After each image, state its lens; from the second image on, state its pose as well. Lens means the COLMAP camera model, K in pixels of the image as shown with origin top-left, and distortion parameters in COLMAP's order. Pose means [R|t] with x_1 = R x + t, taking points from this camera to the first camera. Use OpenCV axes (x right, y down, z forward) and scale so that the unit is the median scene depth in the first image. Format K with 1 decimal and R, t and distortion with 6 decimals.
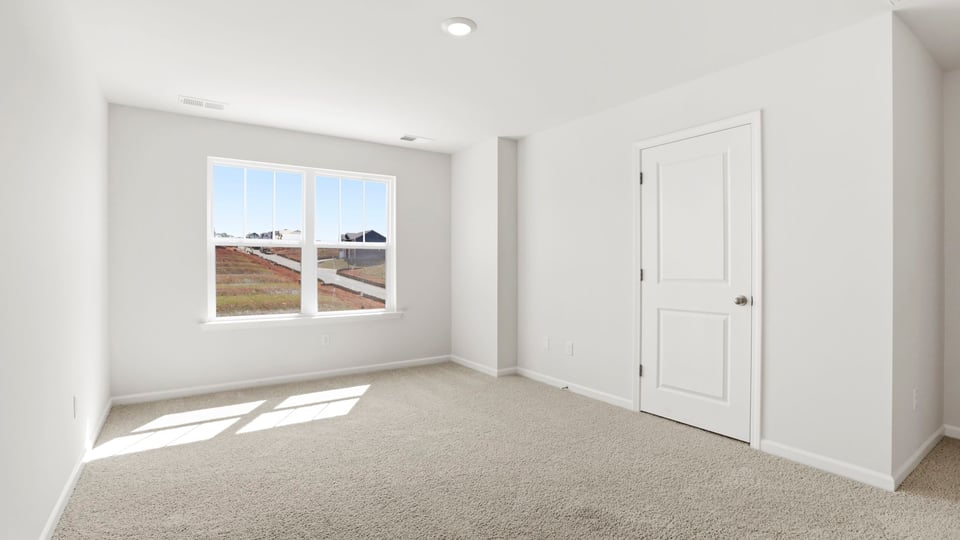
lens RADIAL K [[442.9, 0, 480.2], [0, 442.9, 266.7], [0, 0, 1]] dist [-0.054748, 0.019824]
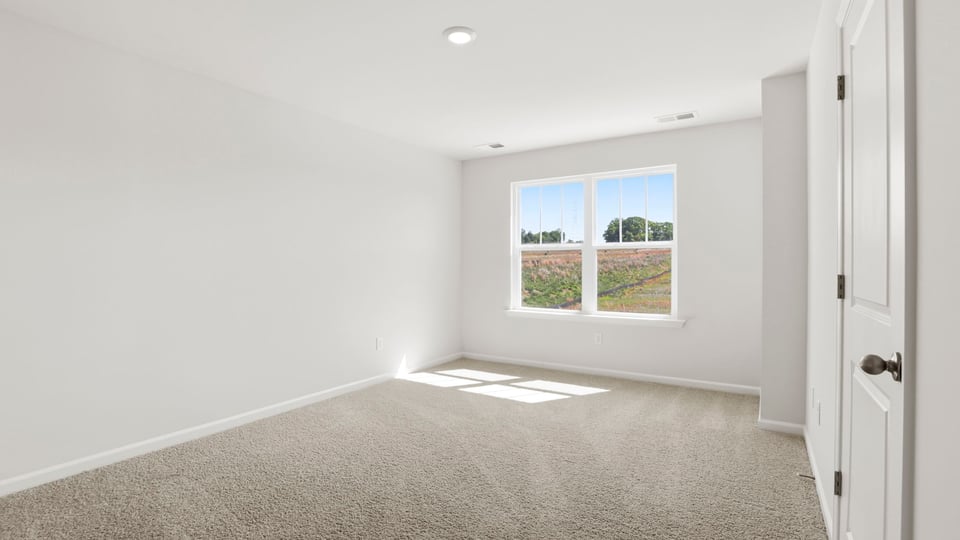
lens RADIAL K [[442.9, 0, 480.2], [0, 442.9, 266.7], [0, 0, 1]] dist [-0.054748, 0.019824]
pose [[0.398834, 0.002441, -0.917020, 0.570340], [-0.004448, 0.999990, 0.000727, -0.001924], [0.917012, 0.003789, 0.398841, 0.392511]]
